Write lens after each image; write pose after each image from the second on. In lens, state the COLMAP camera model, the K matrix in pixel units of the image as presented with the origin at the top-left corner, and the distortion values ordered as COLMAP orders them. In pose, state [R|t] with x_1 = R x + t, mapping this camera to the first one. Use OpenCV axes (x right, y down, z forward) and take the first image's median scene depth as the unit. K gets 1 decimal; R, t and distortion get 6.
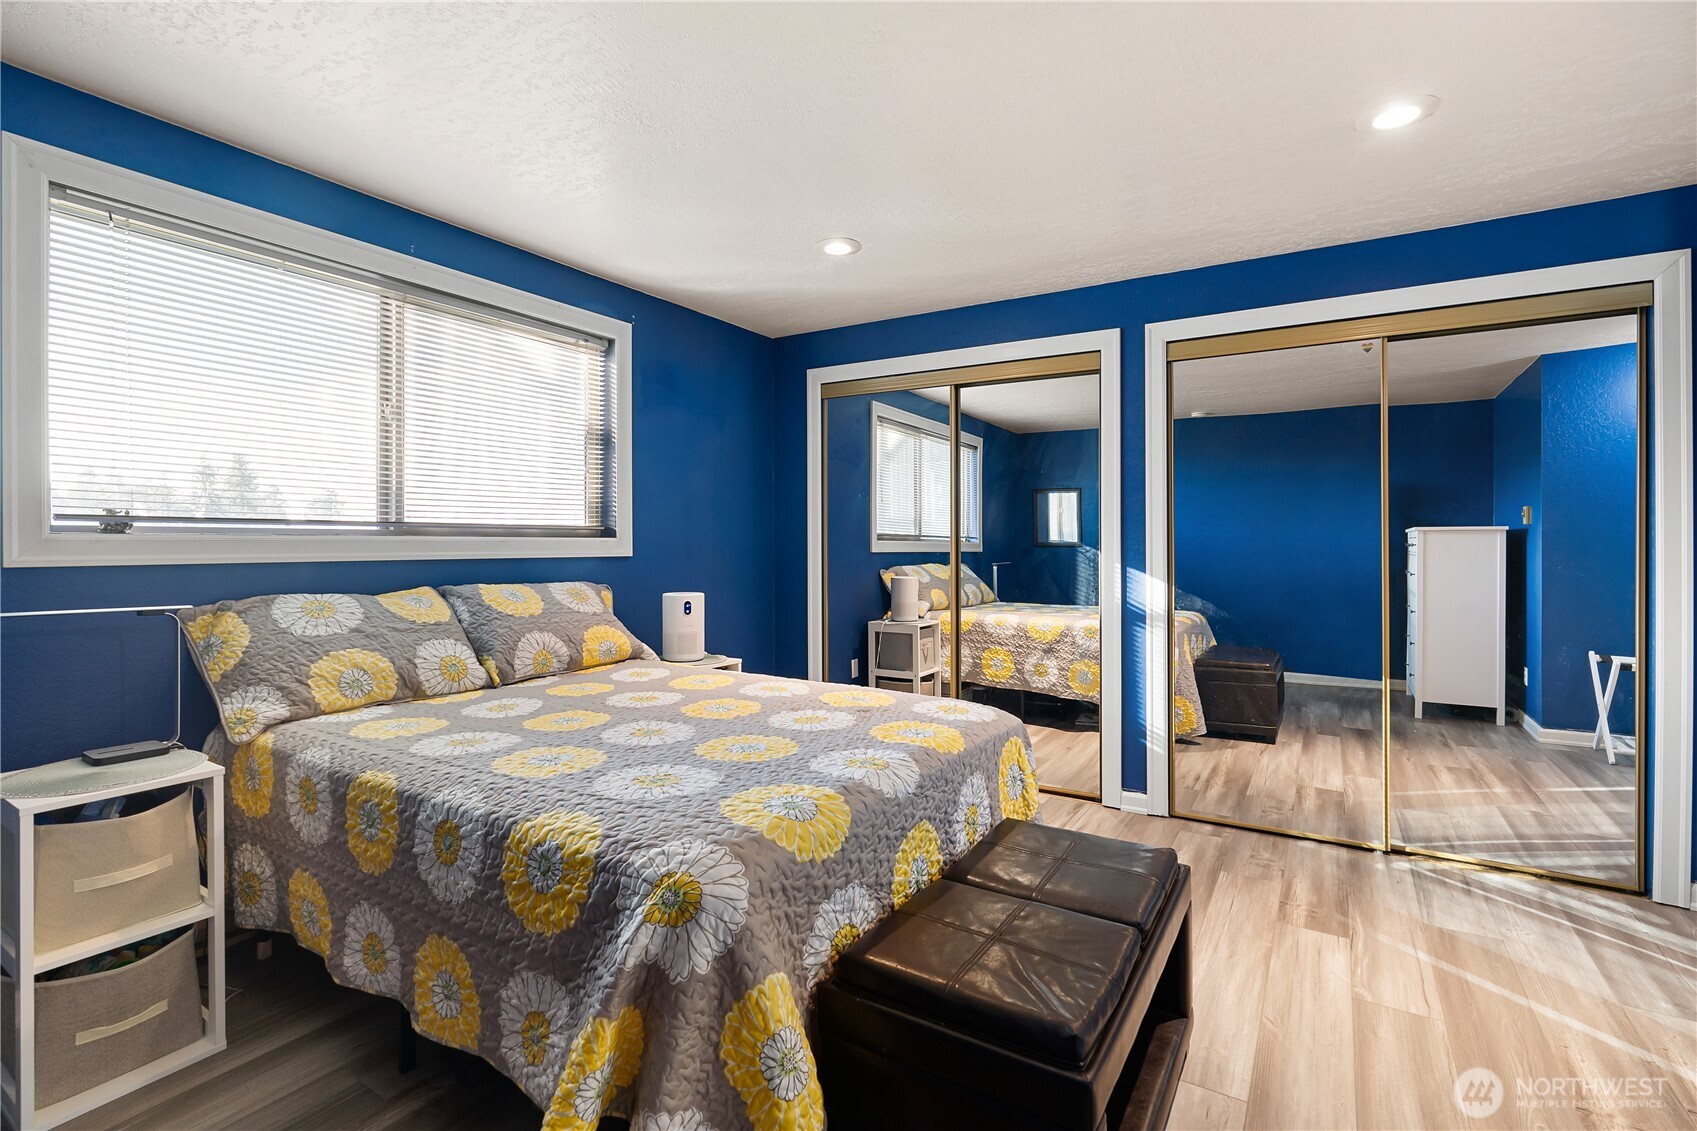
lens RADIAL K [[771.2, 0, 844.6], [0, 771.2, 554.7], [0, 0, 1]] dist [-0.007149, 0.001115]
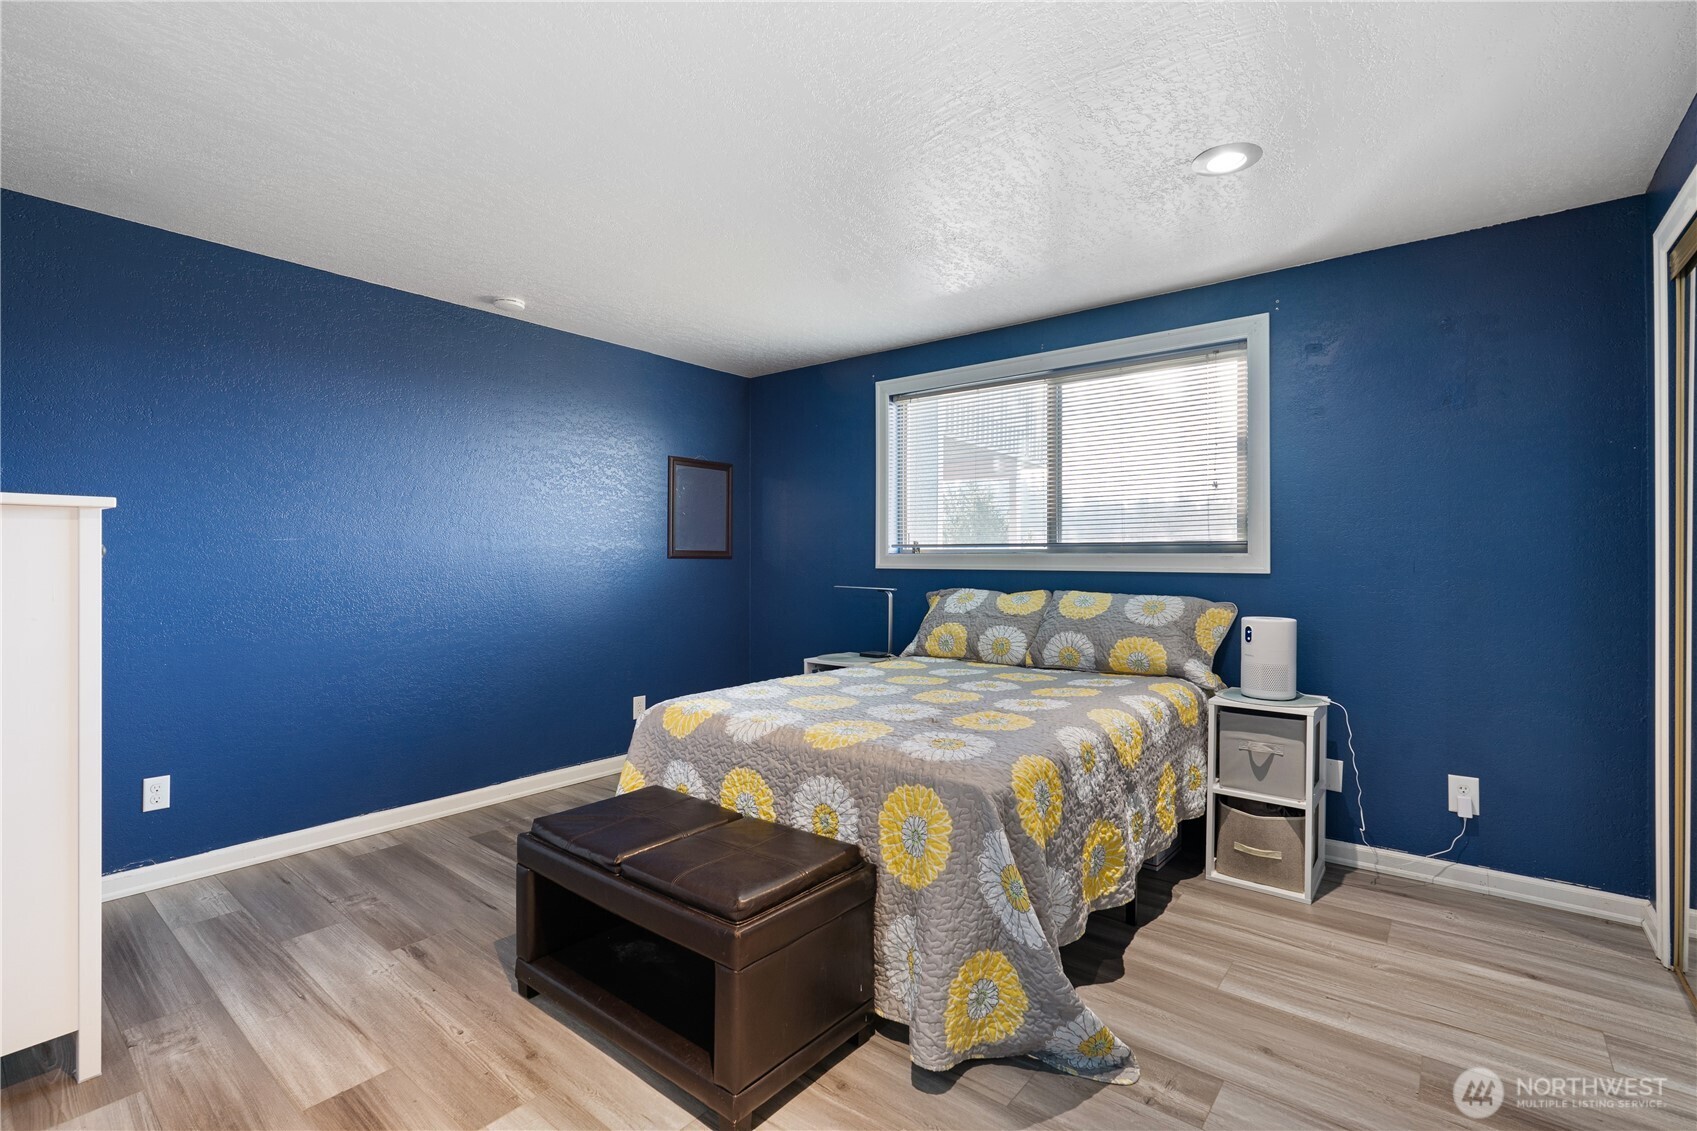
lens RADIAL K [[771.2, 0, 844.6], [0, 771.2, 554.7], [0, 0, 1]] dist [-0.007149, 0.001115]
pose [[-0.117863, -0.002135, -0.993028, 0.826008], [-0.011631, 0.999932, -0.000769, -0.015561], [0.992962, 0.011459, -0.117879, 0.771289]]
